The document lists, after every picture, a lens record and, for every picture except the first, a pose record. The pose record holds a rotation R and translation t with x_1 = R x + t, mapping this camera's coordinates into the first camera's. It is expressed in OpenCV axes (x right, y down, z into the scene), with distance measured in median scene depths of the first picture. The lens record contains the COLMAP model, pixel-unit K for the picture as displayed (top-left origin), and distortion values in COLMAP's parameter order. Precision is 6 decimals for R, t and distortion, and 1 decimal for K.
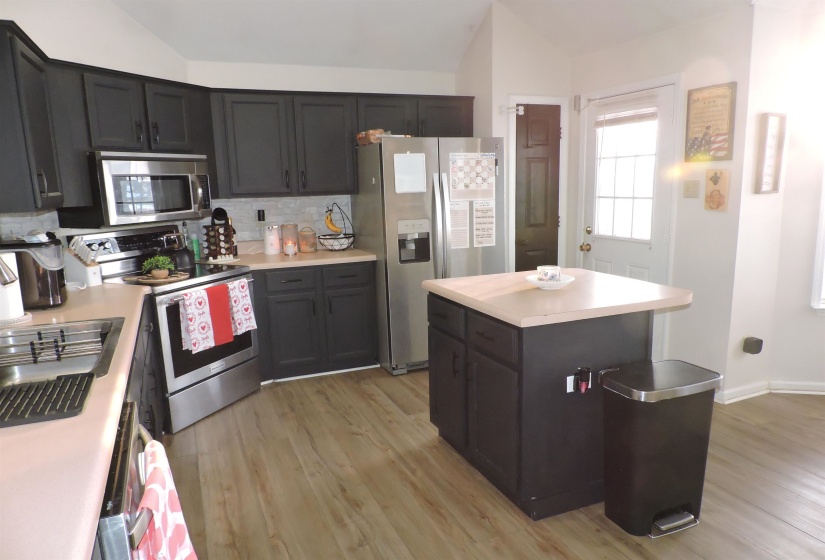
lens RADIAL K [[598.2, 0, 415.1], [0, 598.2, 281.0], [0, 0, 1]] dist [0.006628, 0.009208]
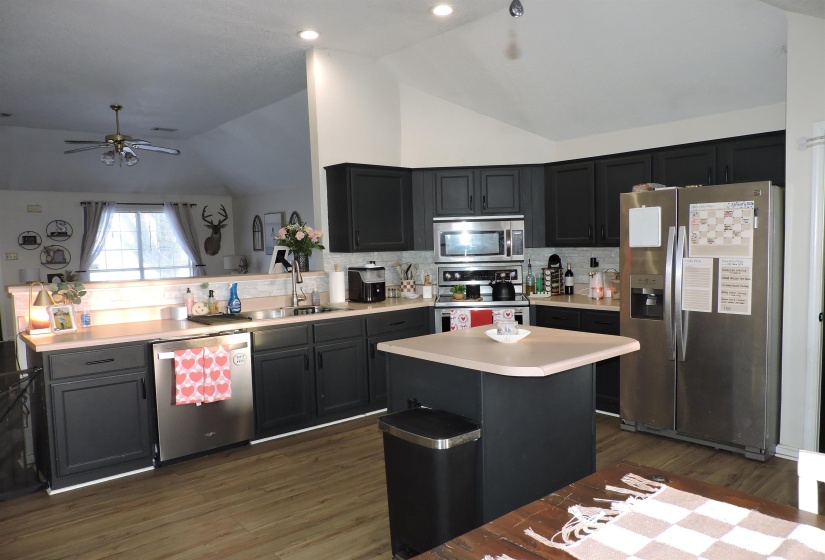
lens RADIAL K [[598.2, 0, 412.7], [0, 598.2, 282.6], [0, 0, 1]] dist [0.006628, 0.009208]
pose [[0.316884, 0.083940, -0.944742, 0.770411], [-0.142161, 0.989027, 0.040191, -0.072381], [0.937750, 0.121570, 0.325340, 0.320146]]
